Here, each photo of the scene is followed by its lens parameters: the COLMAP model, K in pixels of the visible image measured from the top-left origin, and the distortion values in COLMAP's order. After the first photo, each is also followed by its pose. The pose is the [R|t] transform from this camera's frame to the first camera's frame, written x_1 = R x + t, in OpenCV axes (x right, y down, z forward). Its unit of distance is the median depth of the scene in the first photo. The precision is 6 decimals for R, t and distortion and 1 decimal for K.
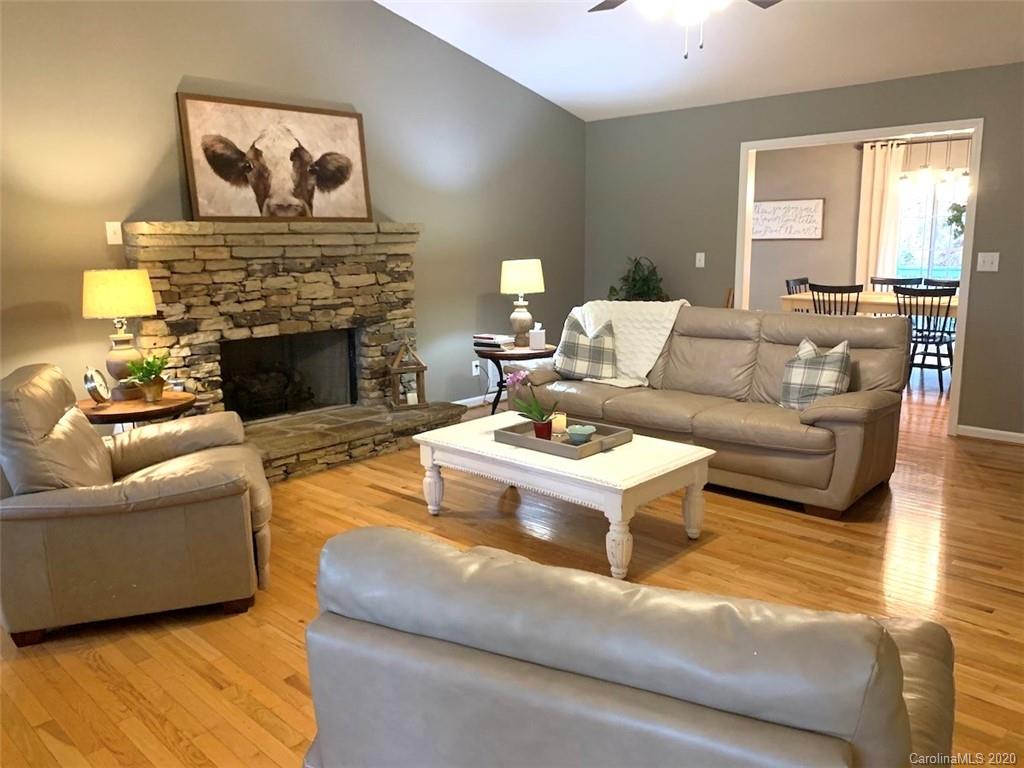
lens RADIAL K [[789.0, 0, 517.3], [0, 789.0, 385.2], [0, 0, 1]] dist [-0.003514, -0.004668]
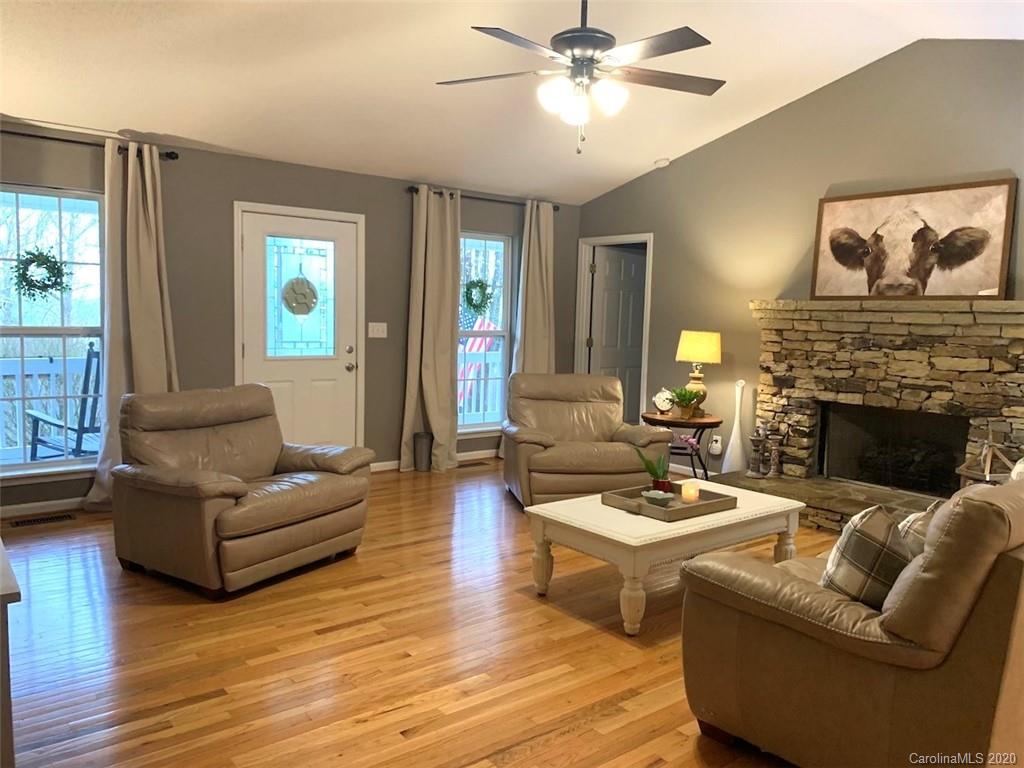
lens RADIAL K [[789.0, 0, 517.3], [0, 789.0, 385.2], [0, 0, 1]] dist [-0.003514, -0.004668]
pose [[-0.132510, 0.098790, -0.986246, 0.833286], [-0.206266, 0.970489, 0.124925, -0.129916], [0.969482, 0.219983, -0.108222, 0.675616]]
